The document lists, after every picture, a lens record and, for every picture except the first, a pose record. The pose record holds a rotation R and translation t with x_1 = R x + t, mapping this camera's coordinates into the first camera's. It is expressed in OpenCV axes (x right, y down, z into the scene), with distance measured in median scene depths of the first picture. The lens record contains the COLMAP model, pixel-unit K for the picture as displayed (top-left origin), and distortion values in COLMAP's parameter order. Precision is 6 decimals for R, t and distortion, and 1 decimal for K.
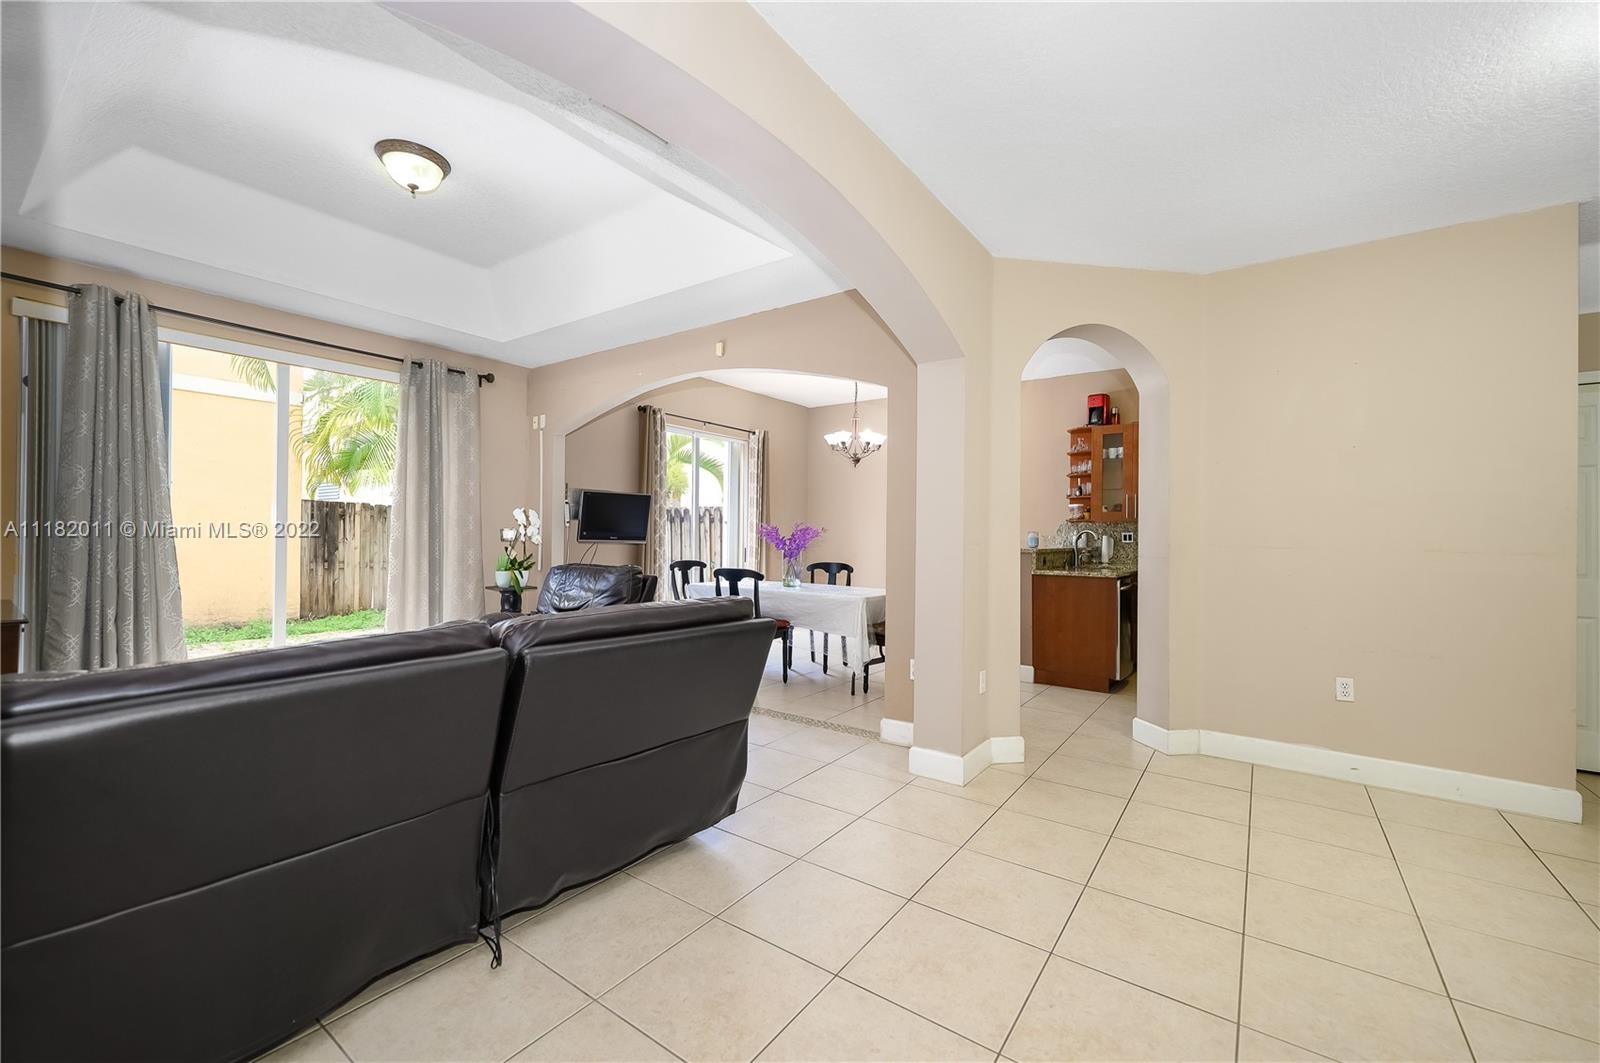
lens RADIAL K [[638.7, 0, 807.6], [0, 638.7, 530.6], [0, 0, 1]] dist [-0.000293, -0.000124]
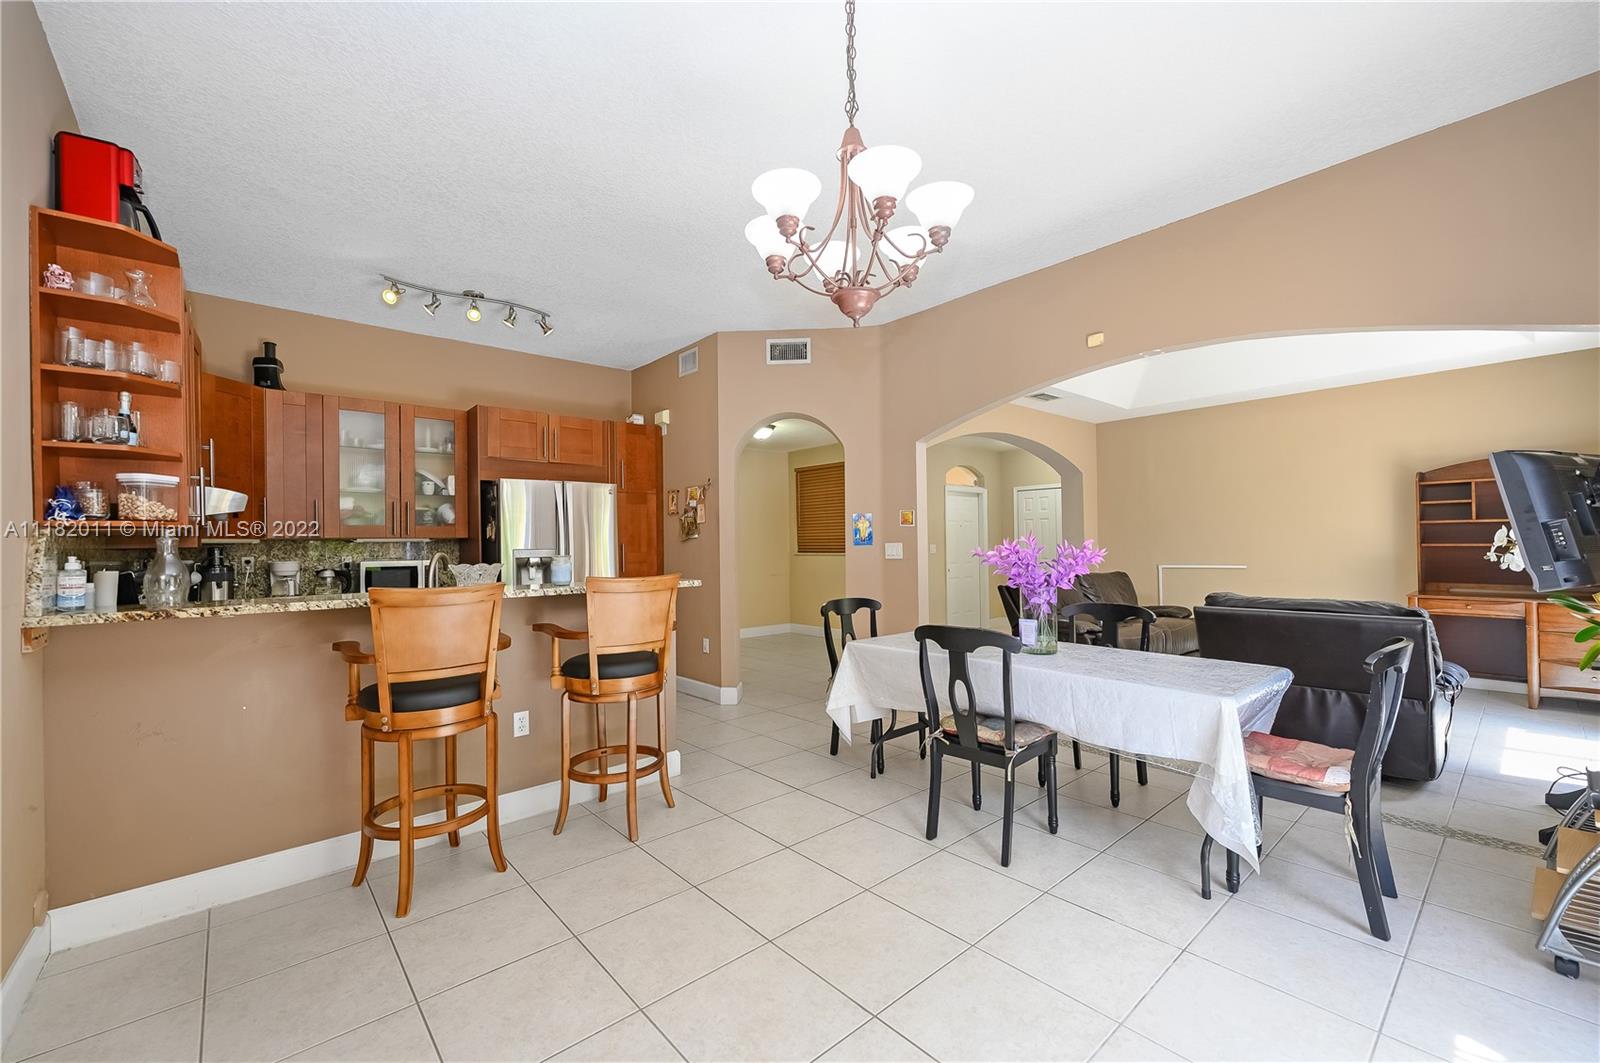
lens RADIAL K [[649.4, 0, 798.9], [0, 649.4, 536.2], [0, 0, 1]] dist [-0.001045, -0.000052]
pose [[-0.972139, 0.006593, 0.234312, 0.031989], [0.002696, 0.999853, -0.016947, -0.004872], [-0.234389, -0.015843, -0.972014, 1.524252]]
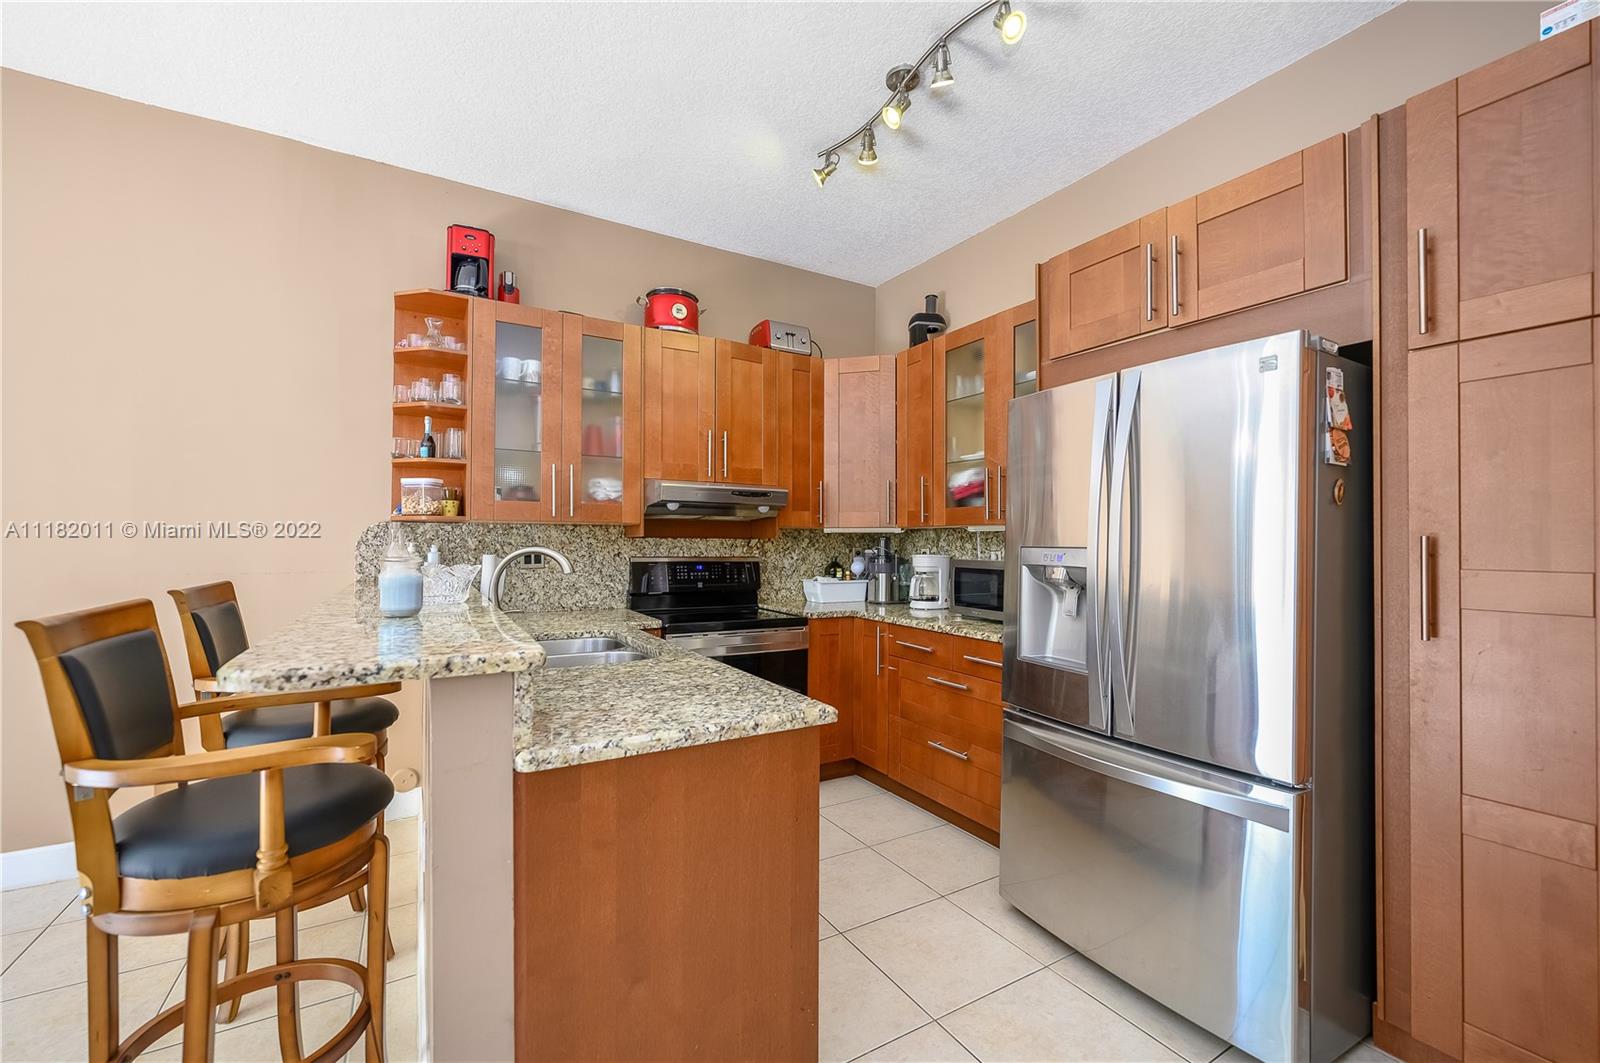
lens RADIAL K [[649.4, 0, 798.9], [0, 649.4, 536.2], [0, 0, 1]] dist [-0.001045, -0.000052]
pose [[0.408308, -0.005689, 0.912827, 0.173487], [-0.005983, 0.999942, 0.008908, -0.012269], [-0.912825, -0.009098, 0.408250, 0.753042]]
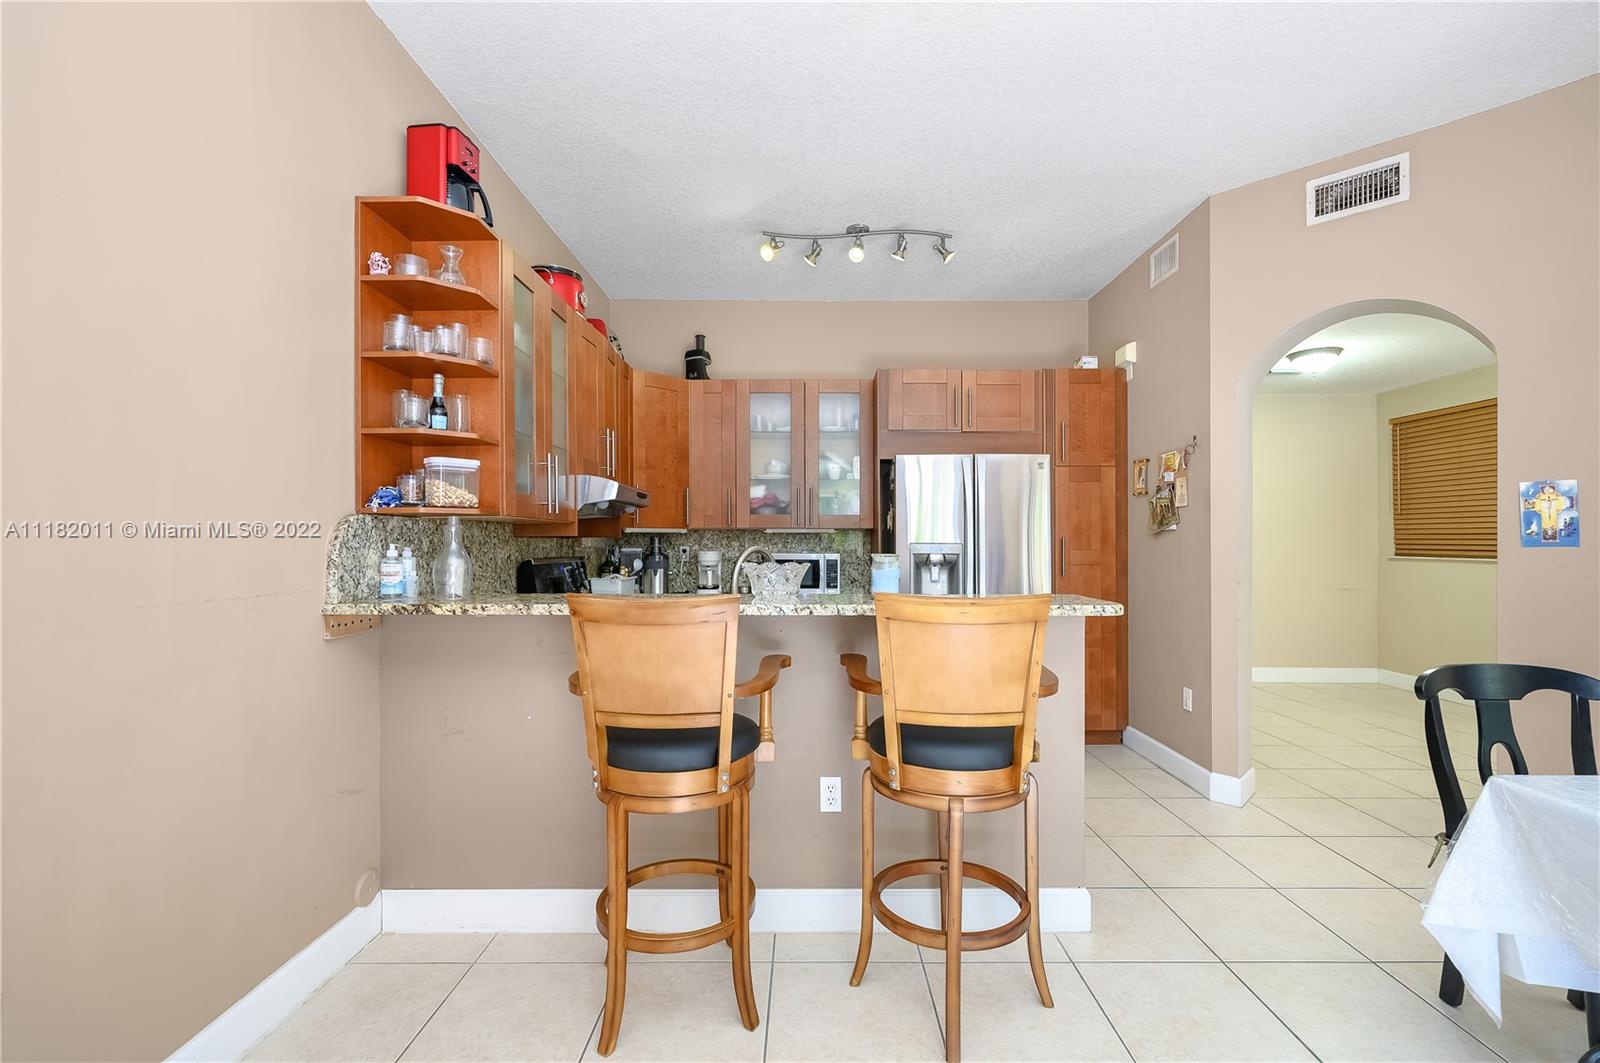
lens RADIAL K [[697.8, 0, 801.9], [0, 697.8, 533.8], [0, 0, 1]] dist [-0.001691, 0.000255]
pose [[-0.574162, -0.002246, 0.818739, 0.063228], [-0.012668, 0.999901, -0.006141, -0.006919], [-0.818644, -0.013897, -0.574133, 1.297390]]
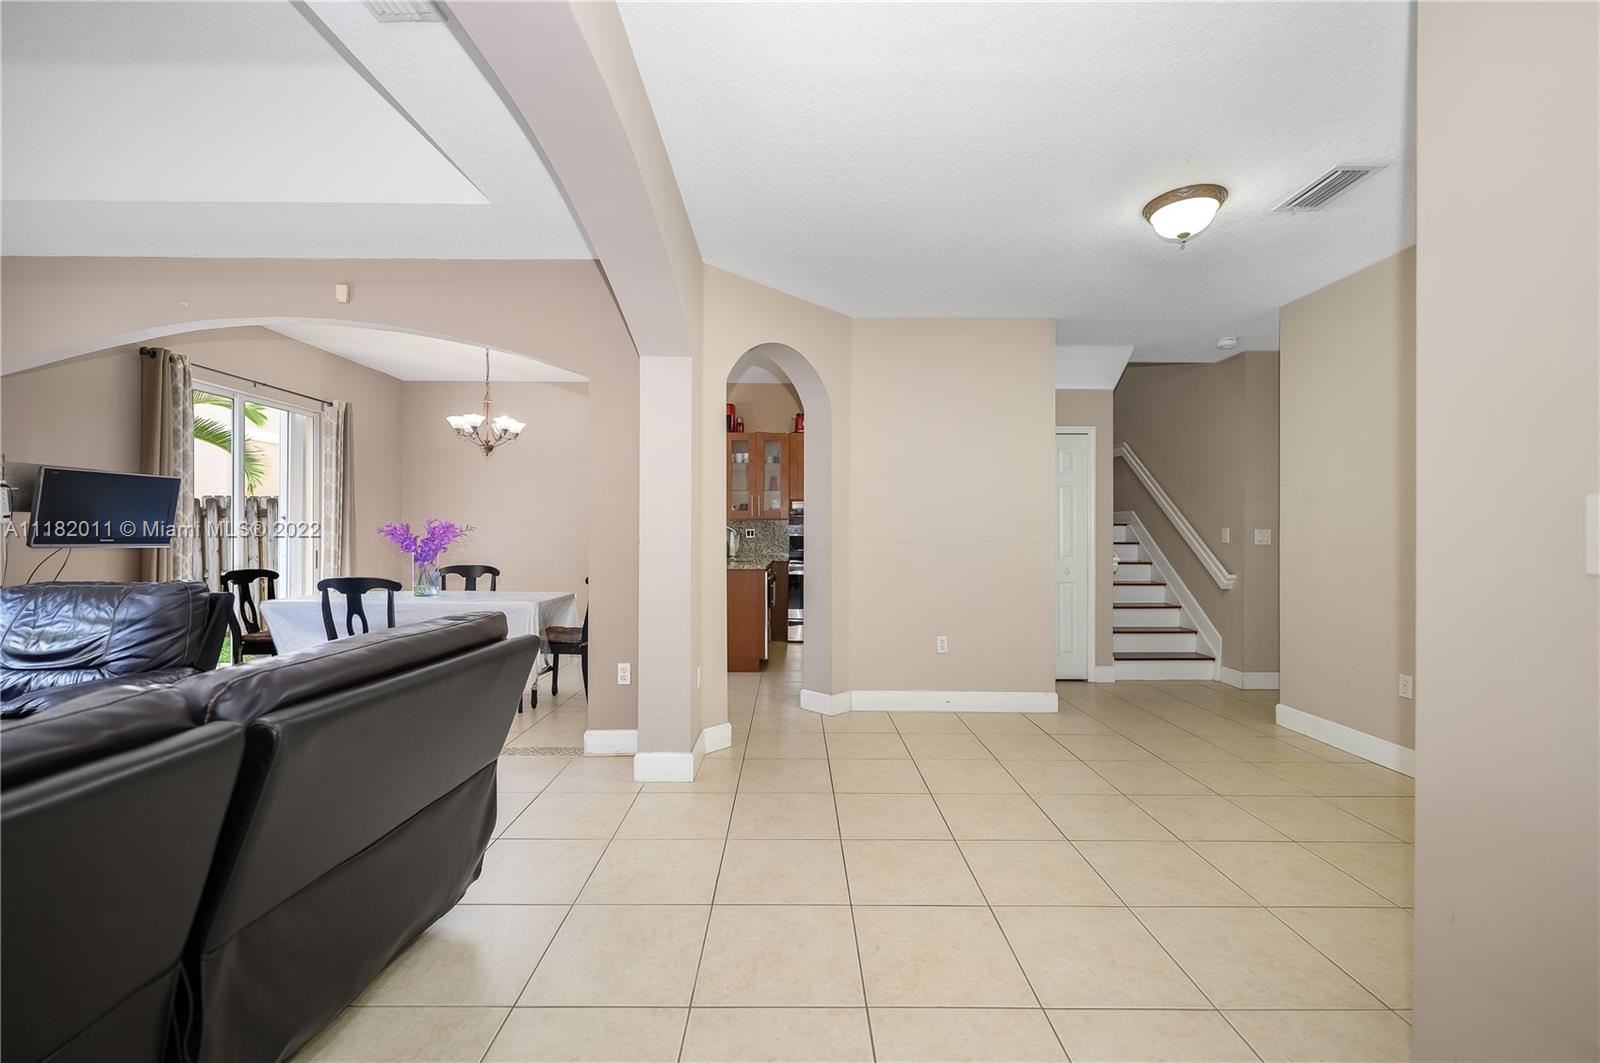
lens RADIAL K [[635.2, 0, 794.2], [0, 635.2, 531.4], [0, 0, 1]] dist [-0.000429, -0.000050]
pose [[0.815014, -0.006593, 0.579403, -0.105056], [0.002461, 0.999966, 0.007917, -0.001727], [-0.579435, -0.005027, 0.815003, 0.045907]]
